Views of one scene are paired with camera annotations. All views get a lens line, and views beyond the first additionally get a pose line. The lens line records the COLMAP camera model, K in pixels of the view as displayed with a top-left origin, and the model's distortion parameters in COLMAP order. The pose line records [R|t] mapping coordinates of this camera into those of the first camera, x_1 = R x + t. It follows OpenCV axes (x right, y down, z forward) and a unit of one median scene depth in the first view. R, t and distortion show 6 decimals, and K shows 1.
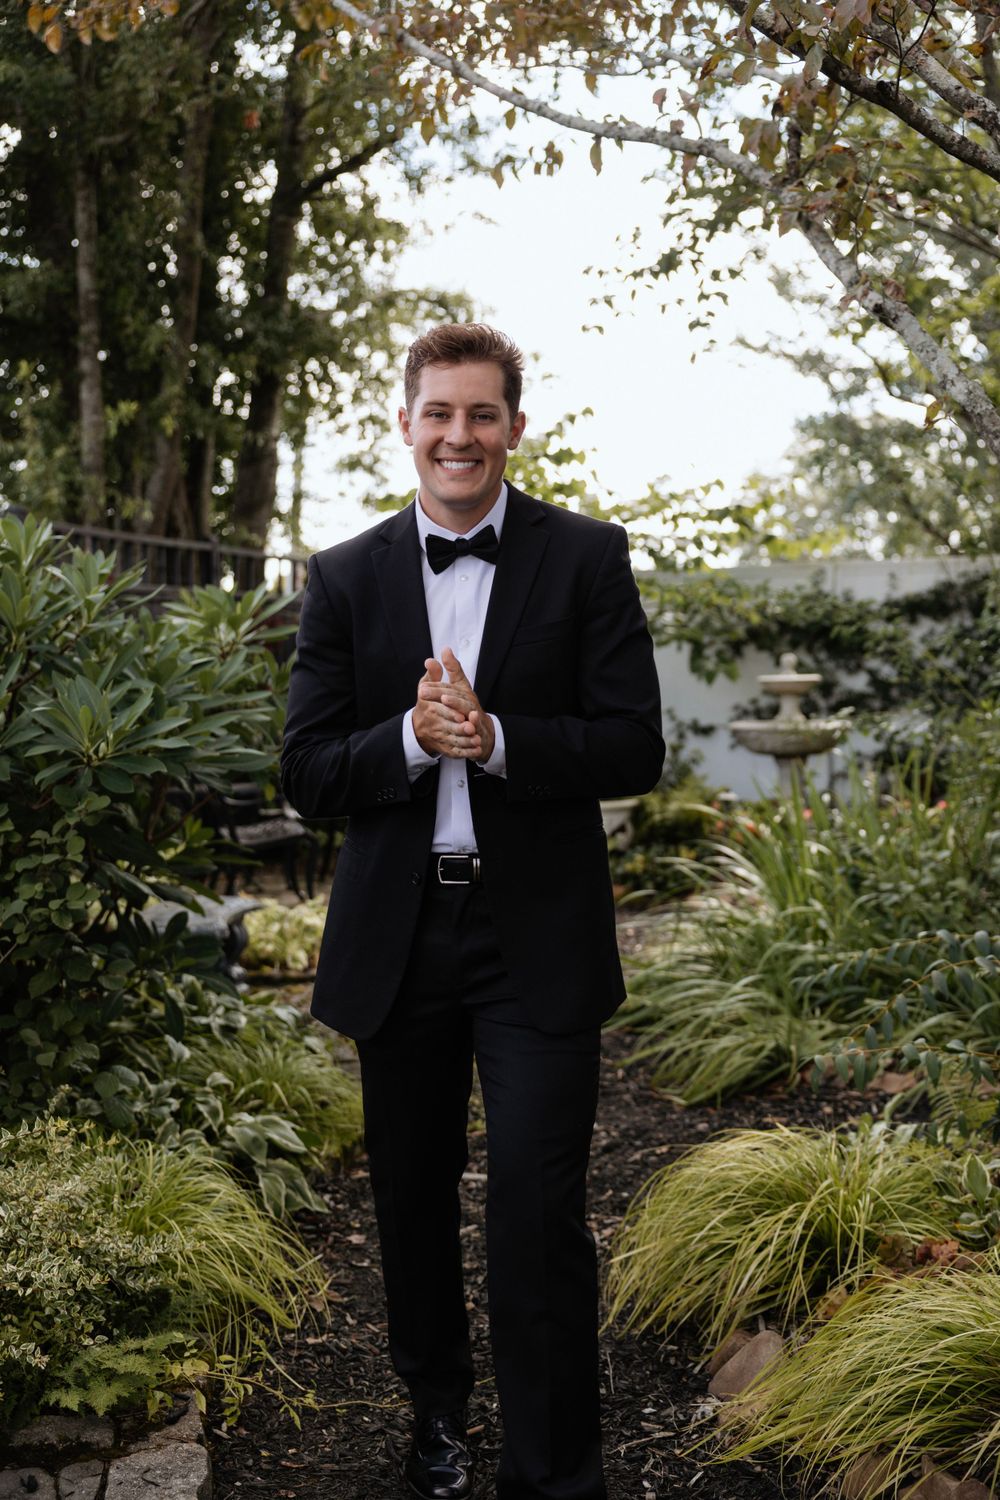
lens RADIAL K [[1762.9, 0, 496.5], [0, 1762.9, 746.8], [0, 0, 1]] dist [0.020989, 0.000000]
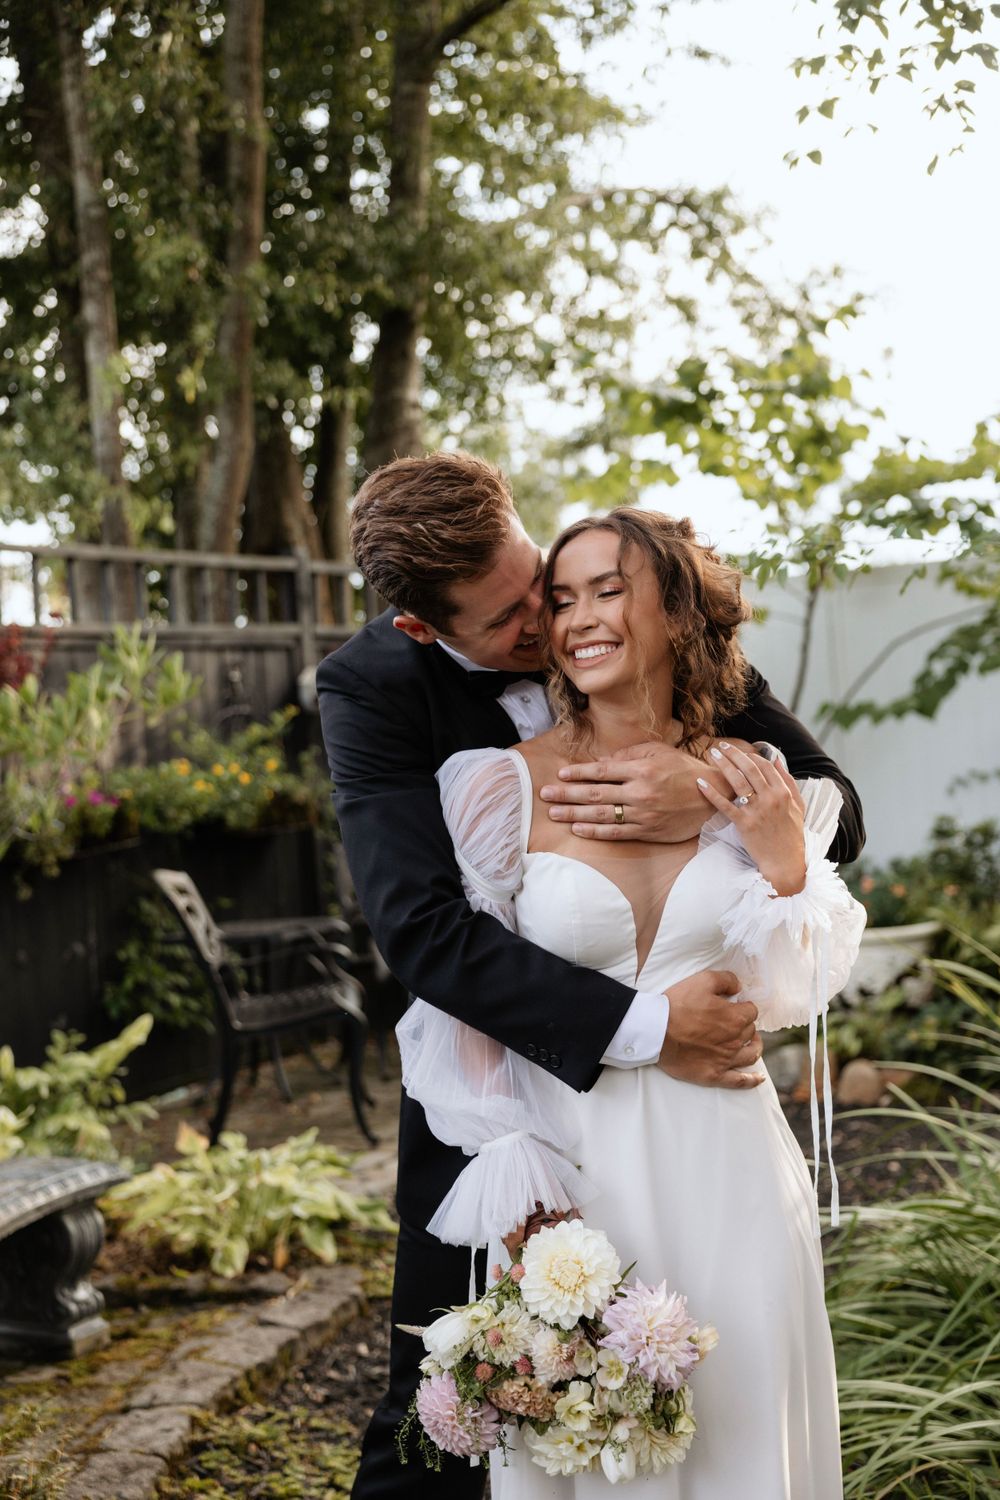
lens RADIAL K [[2044.5, 0, 498.6], [0, 2044.5, 749.0], [0, 0, 1]] dist [0.031610, 0.000000]
pose [[0.974708, -0.048689, -0.218112, 0.076702], [0.042221, 0.998522, -0.034223, -0.010704], [0.219456, 0.024148, 0.975324, 0.229264]]
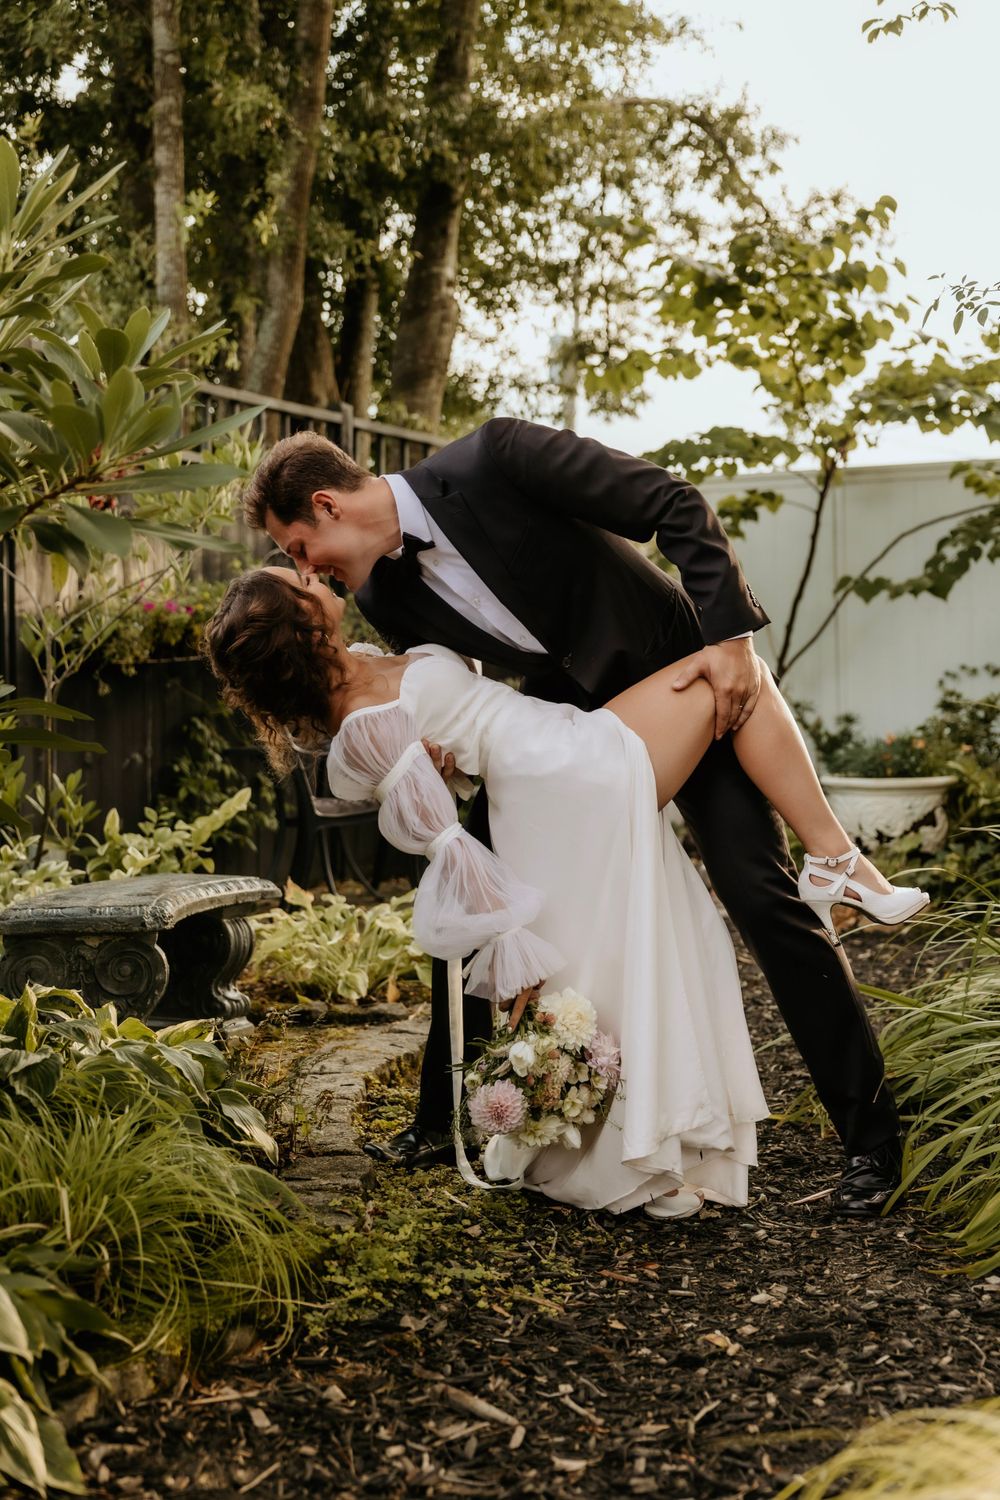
lens RADIAL K [[2044.5, 0, 503.7], [0, 2044.5, 742.6], [0, 0, 1]] dist [0.031610, 0.000000]
pose [[0.986721, 0.006488, -0.162293, 0.032675], [-0.010747, 0.999620, -0.025383, 0.033490], [0.162067, 0.026790, 0.986416, 0.191161]]
